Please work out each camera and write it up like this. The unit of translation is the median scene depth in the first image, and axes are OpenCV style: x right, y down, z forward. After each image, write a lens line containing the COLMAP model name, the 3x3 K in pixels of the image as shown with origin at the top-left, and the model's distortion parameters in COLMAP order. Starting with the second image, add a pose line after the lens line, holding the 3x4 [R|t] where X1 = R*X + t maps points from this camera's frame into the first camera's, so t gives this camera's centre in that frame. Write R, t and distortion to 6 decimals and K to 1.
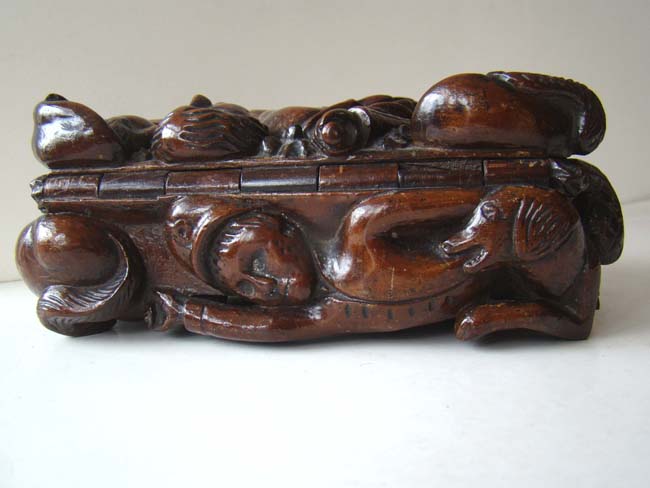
lens RADIAL K [[621.7, 0, 325.0], [0, 621.7, 244.0], [0, 0, 1]] dist [-0.166292, 0.006731]
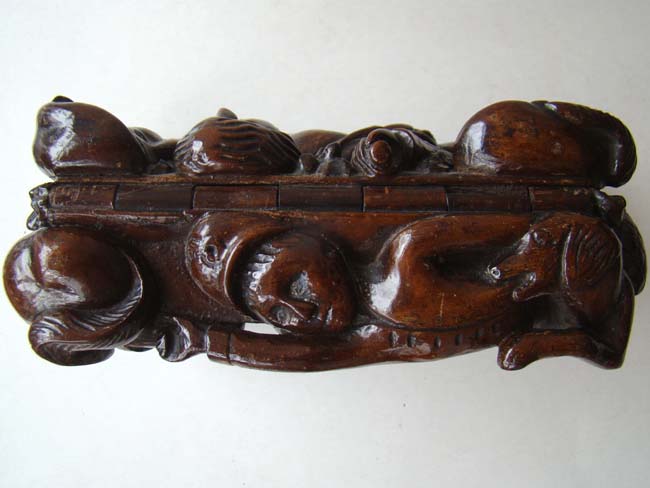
lens RADIAL K [[621.7, 0, 325.0], [0, 621.7, 244.0], [0, 0, 1]] dist [-0.166292, 0.006731]
pose [[0.990039, 0.035370, 0.136279, -0.193920], [-0.022678, 0.995353, -0.093586, 0.053810], [-0.138956, 0.089563, 0.986240, 0.073382]]
